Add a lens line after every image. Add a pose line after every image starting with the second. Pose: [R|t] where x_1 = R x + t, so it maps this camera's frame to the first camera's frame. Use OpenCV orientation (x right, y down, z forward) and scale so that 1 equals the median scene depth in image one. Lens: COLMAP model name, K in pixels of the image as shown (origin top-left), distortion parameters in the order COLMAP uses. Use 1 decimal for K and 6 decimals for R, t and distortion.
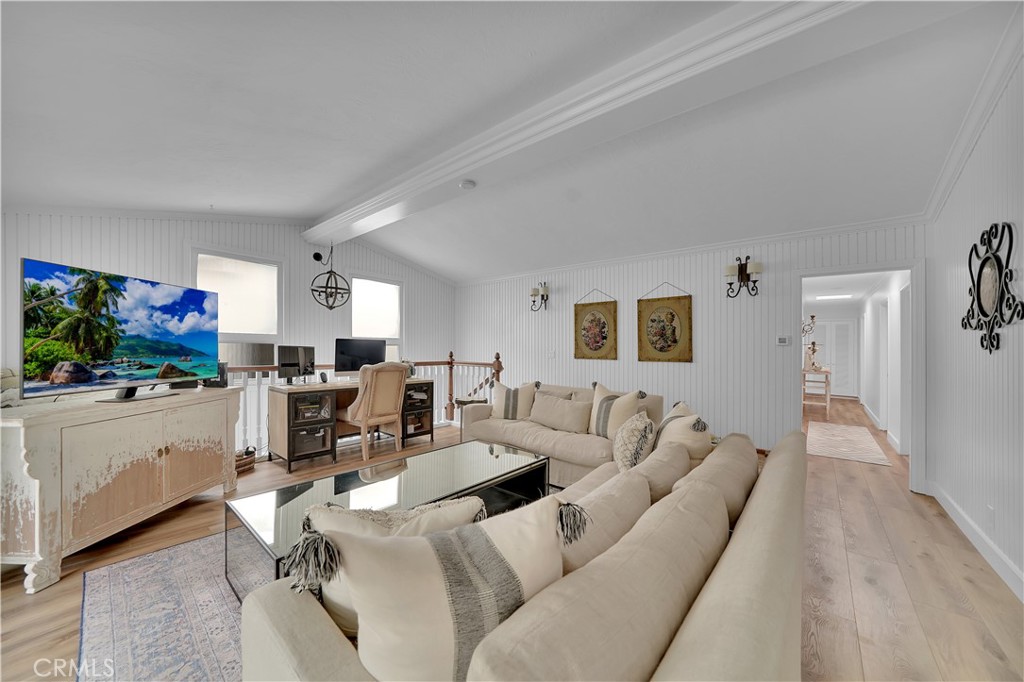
lens RADIAL K [[372.3, 0, 509.1], [0, 372.3, 344.4], [0, 0, 1]] dist [-0.001497, -0.000210]
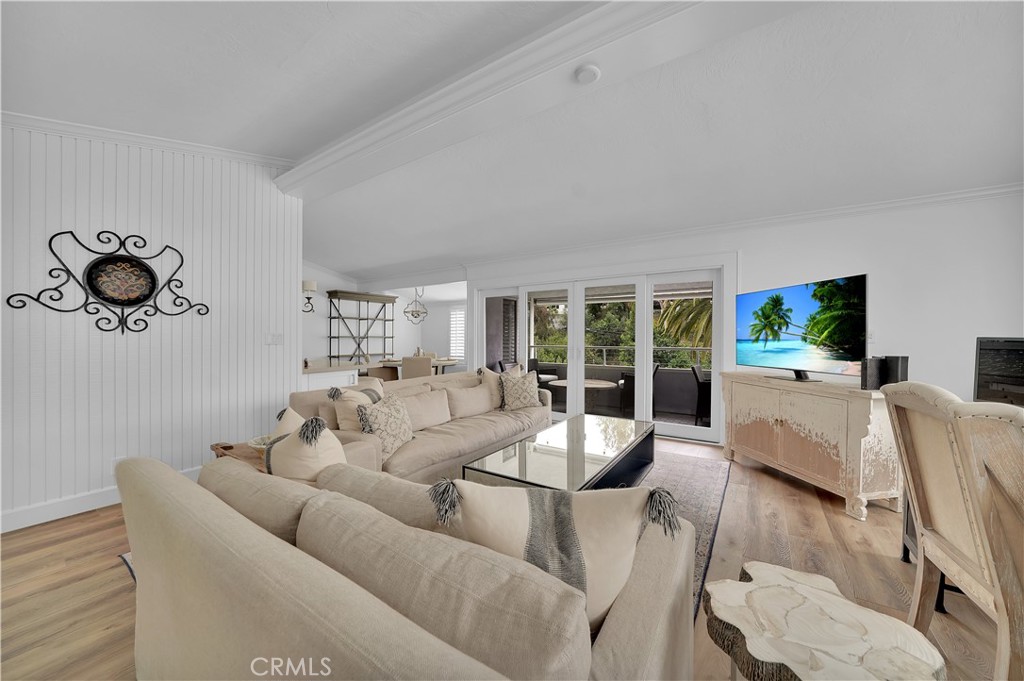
lens RADIAL K [[372.3, 0, 509.1], [0, 372.3, 343.9], [0, 0, 1]] dist [-0.001497, -0.000210]
pose [[-0.993728, -0.013471, -0.111013, 0.058575], [-0.014811, 0.999827, 0.011255, 0.011489], [0.110842, 0.012829, -0.993755, 1.069048]]
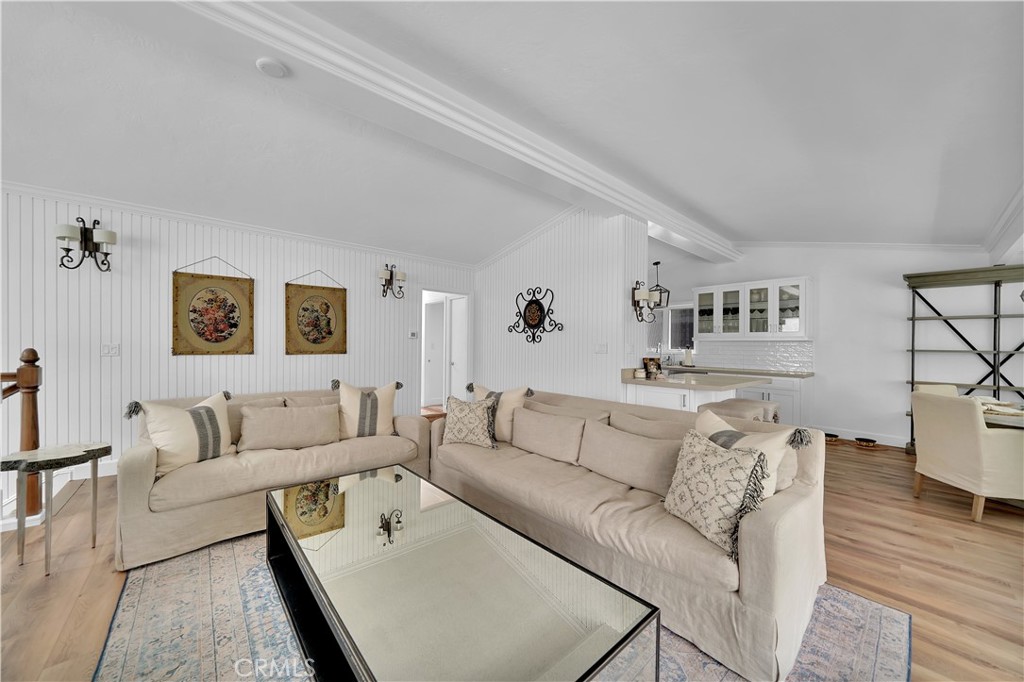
lens RADIAL K [[372.3, 0, 509.1], [0, 372.3, 344.4], [0, 0, 1]] dist [-0.001497, -0.000210]
pose [[0.142062, -0.011941, 0.989786, -0.432311], [-0.017703, 0.999737, 0.014602, -0.000515], [-0.989699, -0.019596, 0.141813, 0.367623]]
